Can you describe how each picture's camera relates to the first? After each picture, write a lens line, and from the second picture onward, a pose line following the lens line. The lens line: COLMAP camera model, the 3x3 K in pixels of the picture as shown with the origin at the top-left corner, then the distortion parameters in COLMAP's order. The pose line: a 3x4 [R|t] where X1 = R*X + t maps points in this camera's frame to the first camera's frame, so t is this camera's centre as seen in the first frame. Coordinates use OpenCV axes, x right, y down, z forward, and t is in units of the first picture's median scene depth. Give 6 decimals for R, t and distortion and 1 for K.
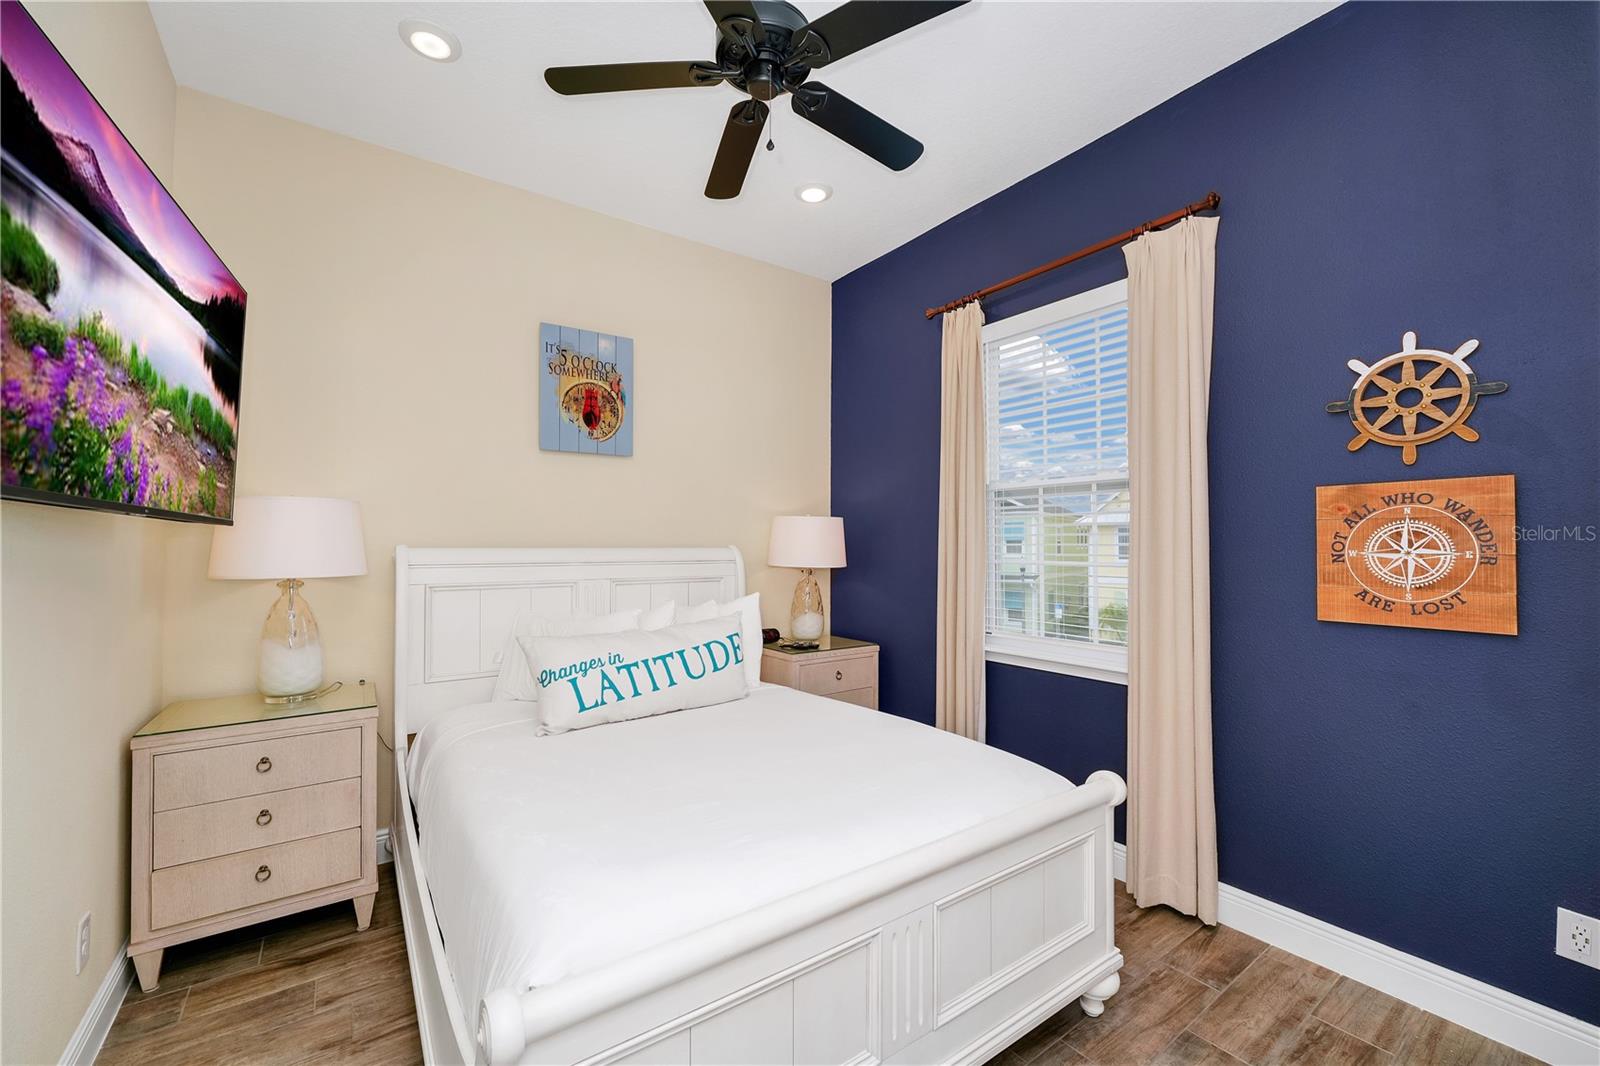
lens RADIAL K [[642.0, 0, 801.2], [0, 642.0, 516.5], [0, 0, 1]] dist [-0.001843, 0.000279]
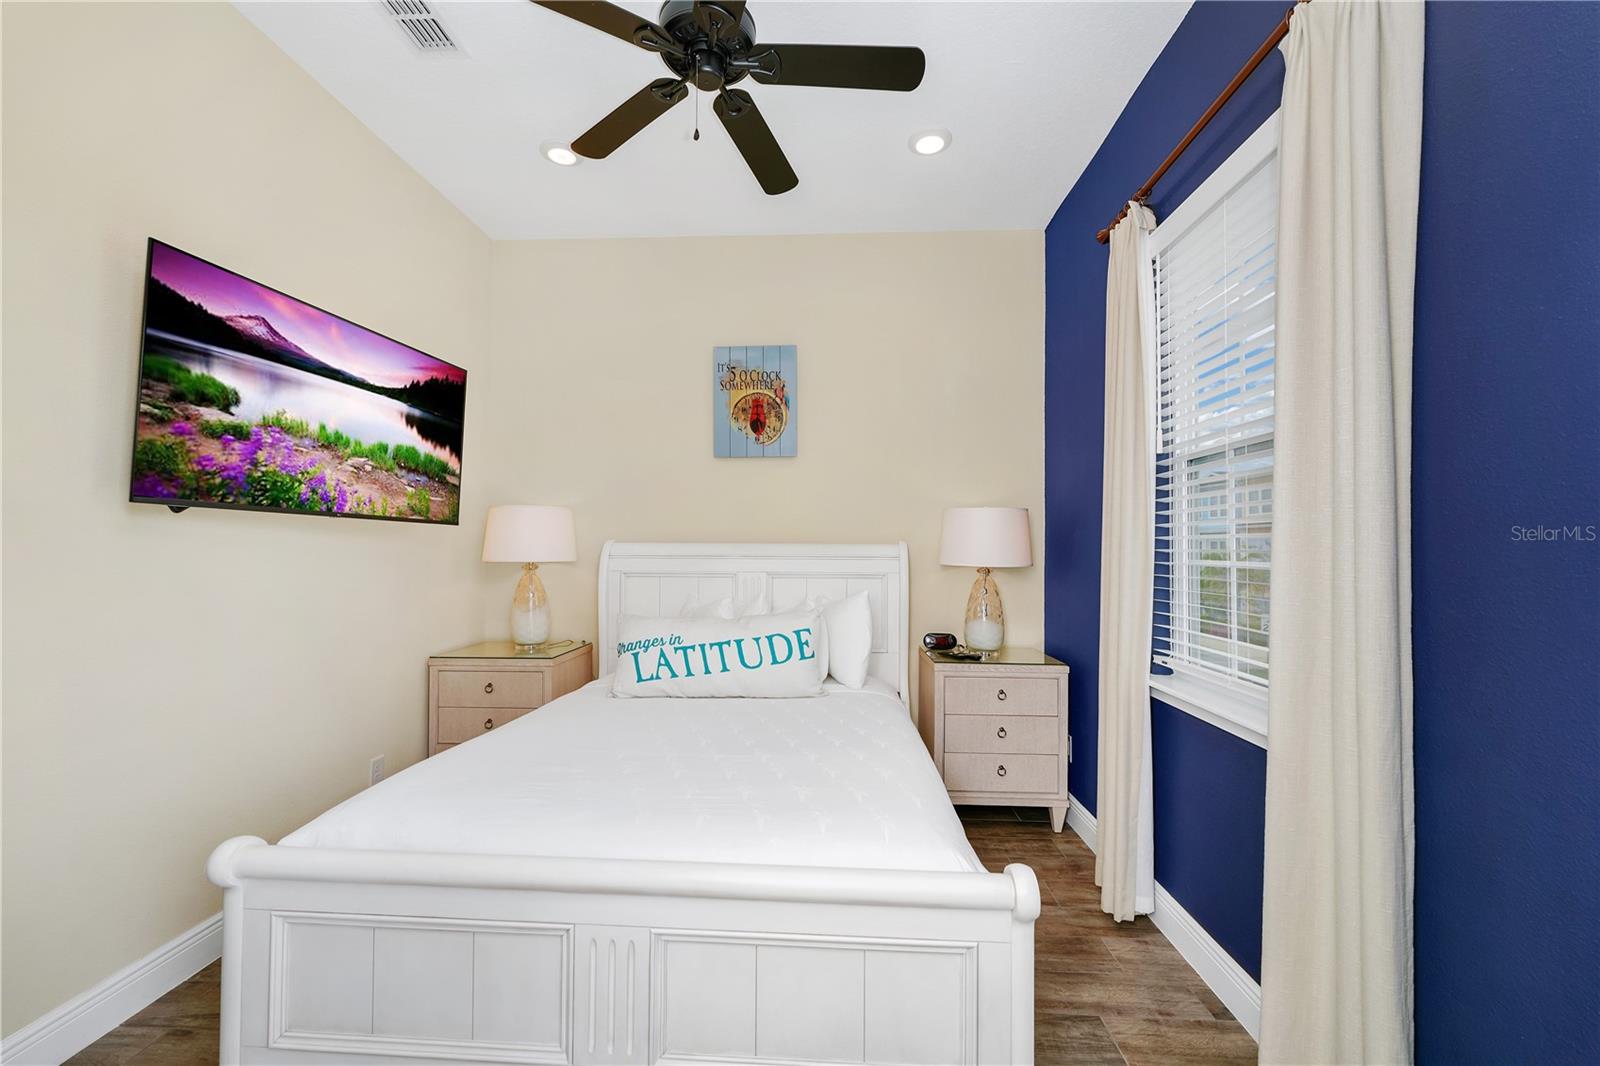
lens RADIAL K [[642.0, 0, 744.0], [0, 642.0, 523.5], [0, 0, 1]] dist [-0.001843, 0.000279]
pose [[0.790990, -0.013747, -0.611675, 0.504233], [0.024213, 0.999668, 0.008844, 0.007583], [0.611350, -0.021805, 0.791060, 0.179706]]
